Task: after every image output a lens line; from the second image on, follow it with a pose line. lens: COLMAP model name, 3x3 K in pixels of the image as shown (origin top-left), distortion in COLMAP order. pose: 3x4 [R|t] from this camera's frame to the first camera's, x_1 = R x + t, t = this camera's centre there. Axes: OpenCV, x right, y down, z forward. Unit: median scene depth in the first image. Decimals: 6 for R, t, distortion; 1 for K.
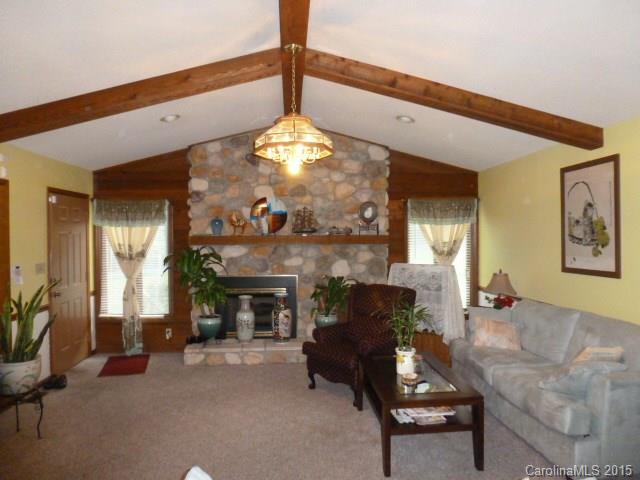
lens RADIAL K [[454.9, 0, 321.8], [0, 454.9, 235.4], [0, 0, 1]] dist [-0.049769, 0.003981]
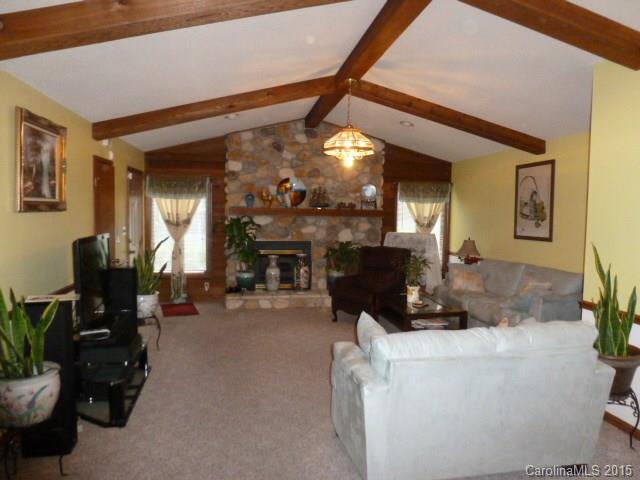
lens RADIAL K [[454.9, 0, 321.5], [0, 454.9, 237.5], [0, 0, 1]] dist [-0.049769, 0.003981]
pose [[0.994264, 0.015459, 0.105828, -0.171638], [-0.021584, 0.998142, 0.056978, 0.007382], [-0.104751, -0.058936, 0.992751, -0.274552]]
